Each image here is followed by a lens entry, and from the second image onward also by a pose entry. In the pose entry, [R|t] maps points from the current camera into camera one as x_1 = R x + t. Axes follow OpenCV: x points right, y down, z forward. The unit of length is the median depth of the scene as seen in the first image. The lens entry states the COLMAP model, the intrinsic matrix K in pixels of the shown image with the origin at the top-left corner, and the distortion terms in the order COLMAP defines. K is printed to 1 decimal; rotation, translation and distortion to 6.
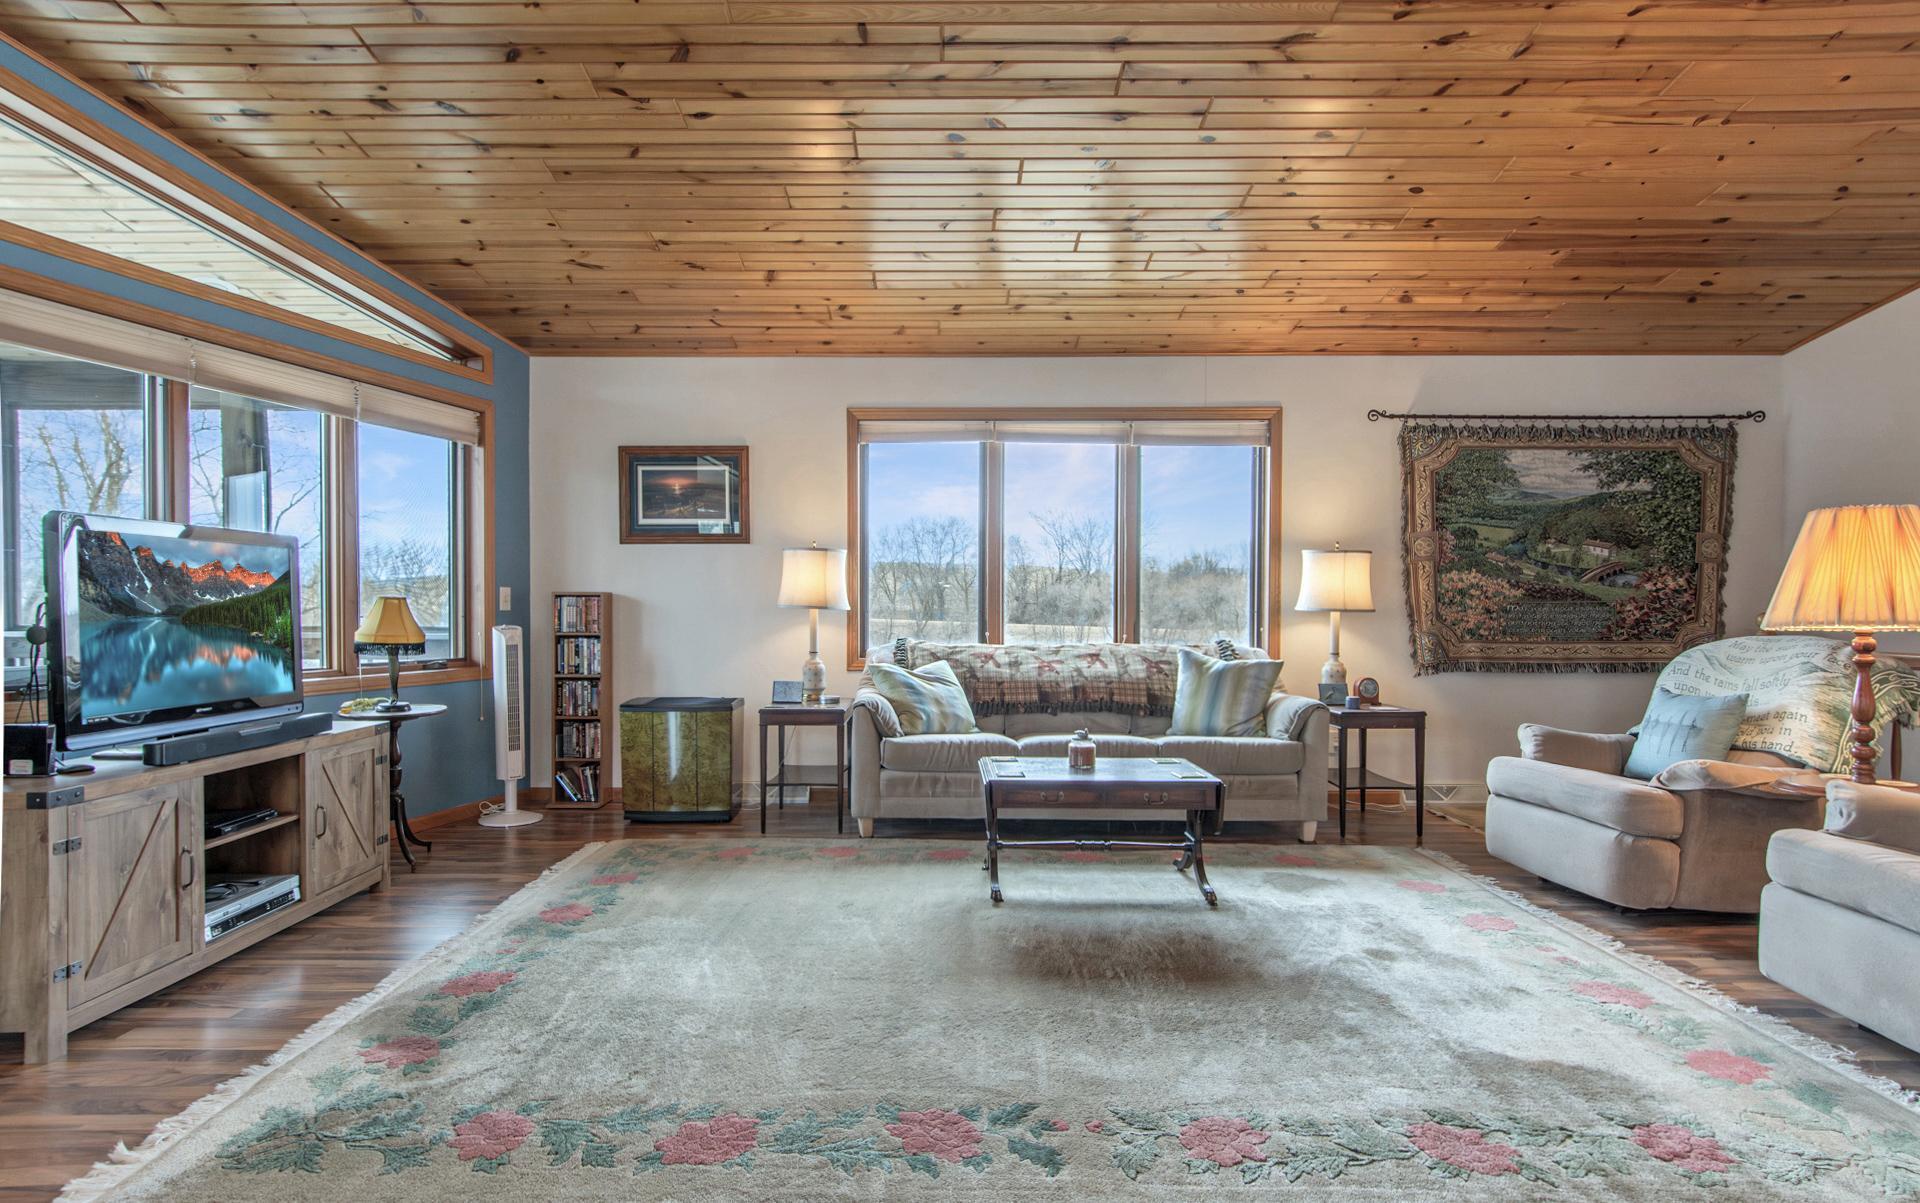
lens RADIAL K [[971.9, 0, 956.1], [0, 971.9, 625.1], [0, 0, 1]] dist [0.017915, -0.000293]
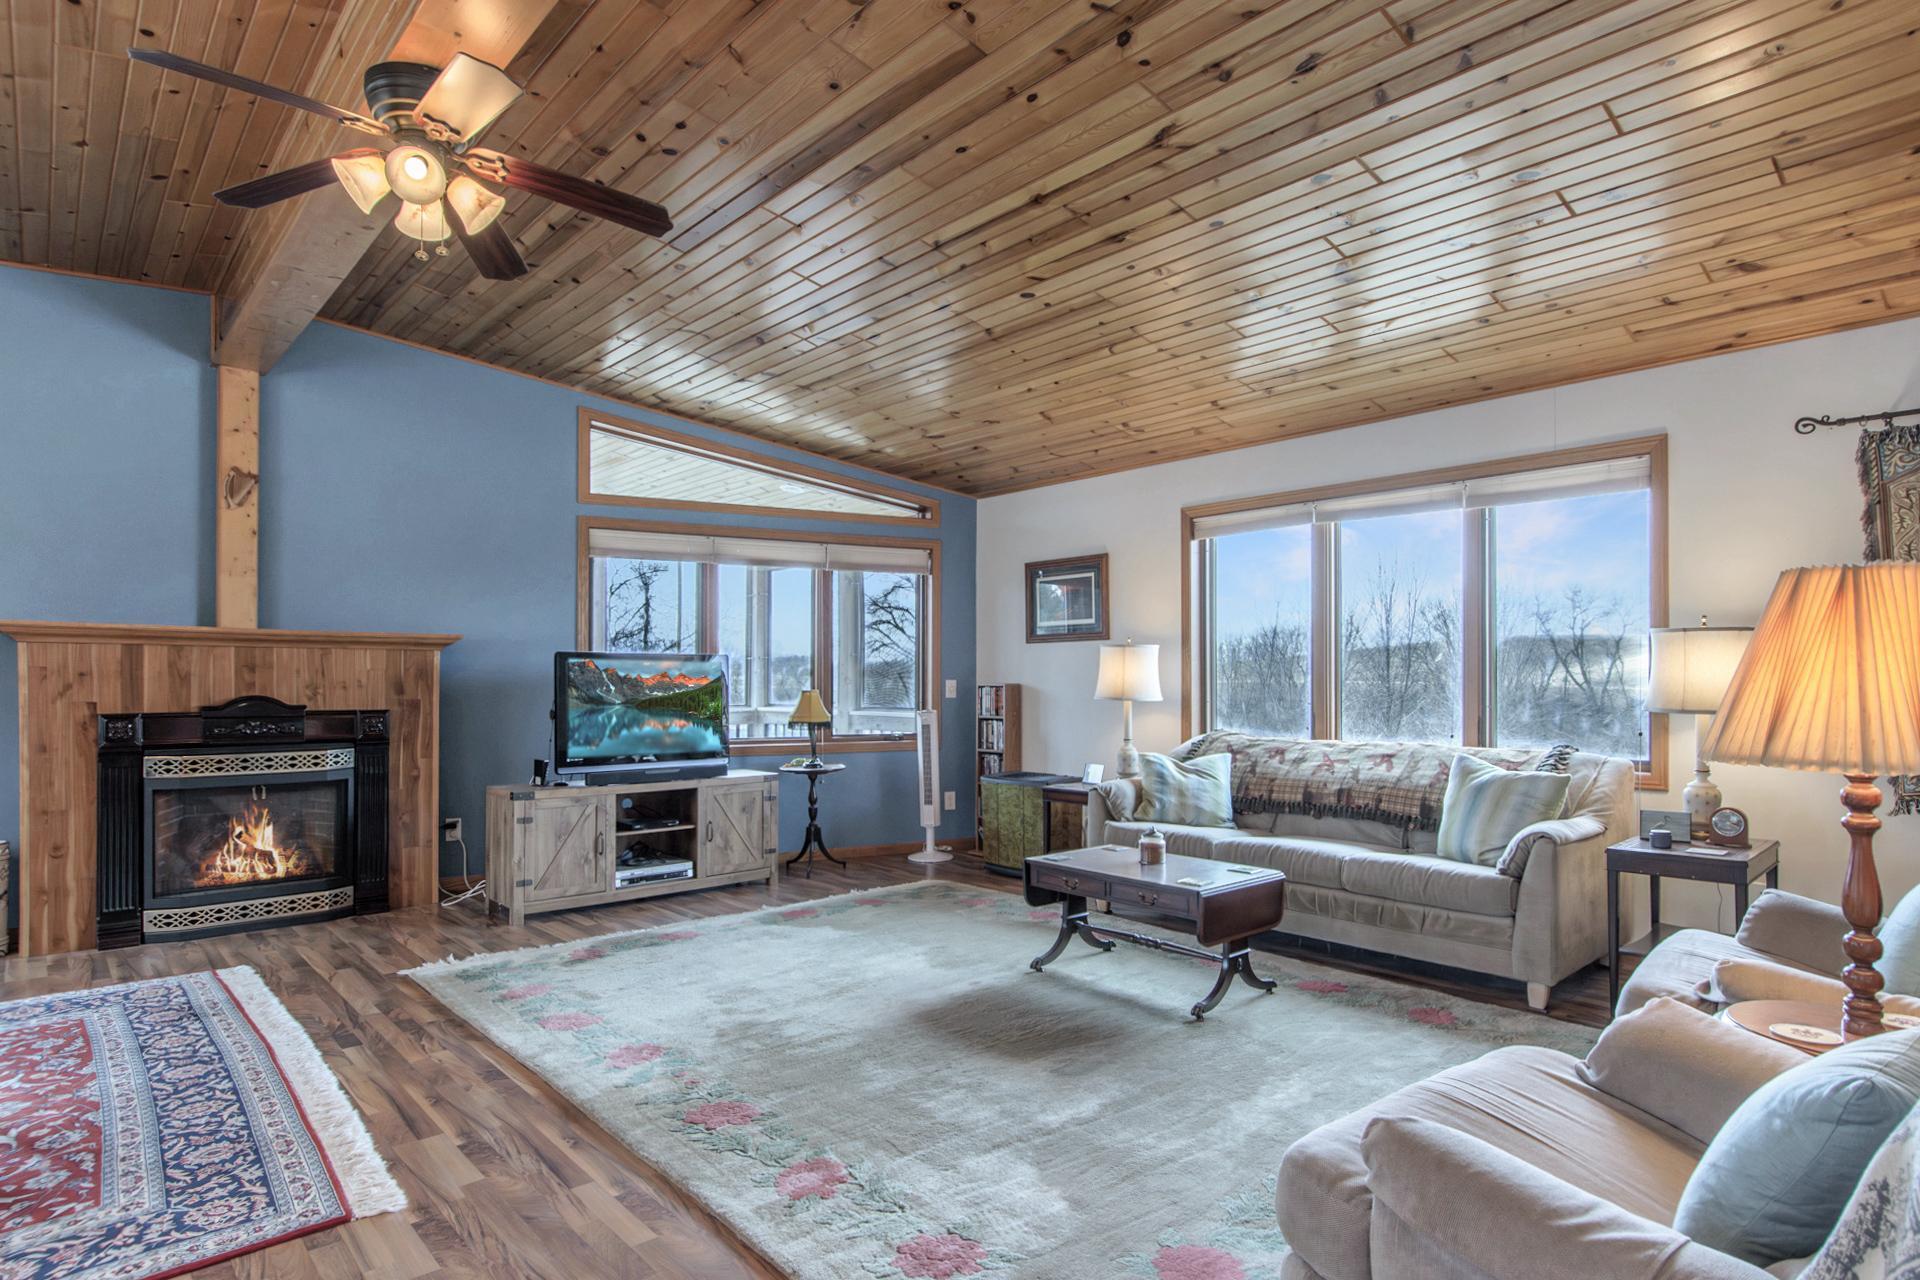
lens RADIAL K [[982.5, 0, 961.2], [0, 982.5, 676.3], [0, 0, 1]] dist [0.027295, -0.000165]
pose [[0.702223, -0.005488, -0.711936, 0.564065], [-0.014366, 0.999657, -0.021877, -0.018023], [0.711813, 0.025590, 0.701903, 0.104802]]
